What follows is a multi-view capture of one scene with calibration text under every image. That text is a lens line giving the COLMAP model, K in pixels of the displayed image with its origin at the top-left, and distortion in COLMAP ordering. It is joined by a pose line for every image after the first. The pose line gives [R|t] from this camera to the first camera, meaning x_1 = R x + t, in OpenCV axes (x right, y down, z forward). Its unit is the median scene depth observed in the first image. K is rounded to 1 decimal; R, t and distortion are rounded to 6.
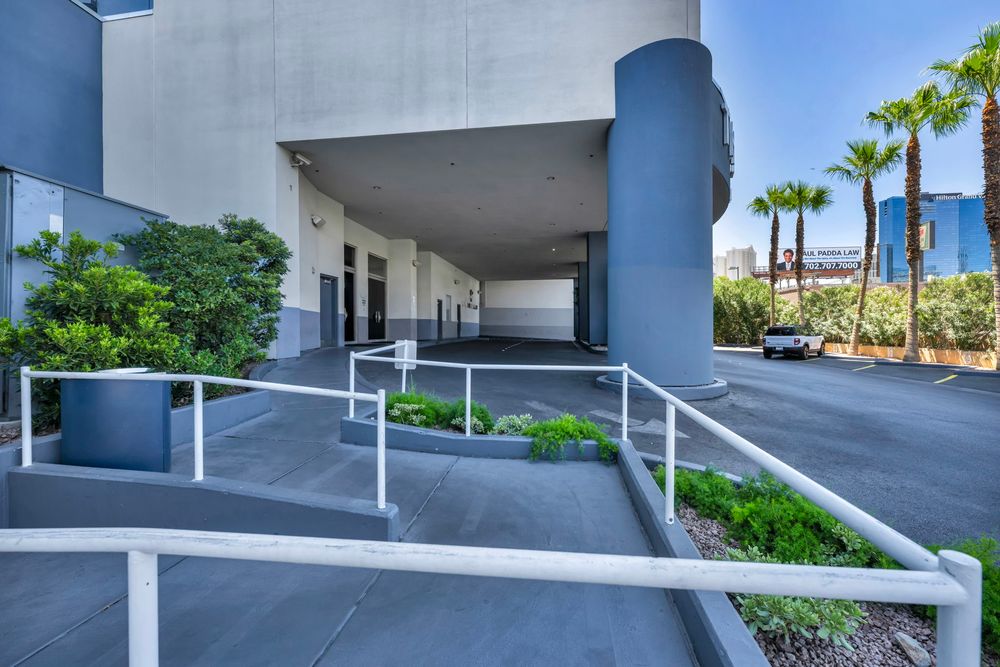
lens RADIAL K [[404.5, 0, 500.0], [0, 404.5, 333.5], [0, 0, 1]] dist [0.000880, 0.000116]
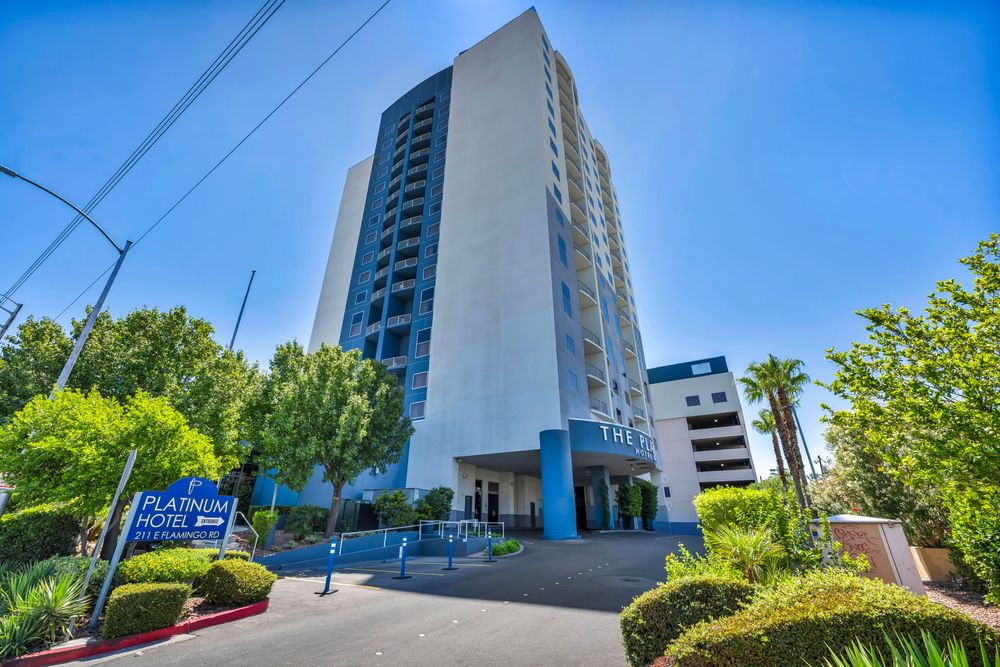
lens RADIAL K [[404.5, 0, 500.0], [0, 404.5, 333.5], [0, 0, 1]] dist [0.000880, 0.000116]
pose [[0.922982, -0.161247, -0.349433, 0.925415], [-0.011058, 0.896501, -0.442903, 0.077870], [0.384684, 0.412655, 0.825672, -1.649884]]
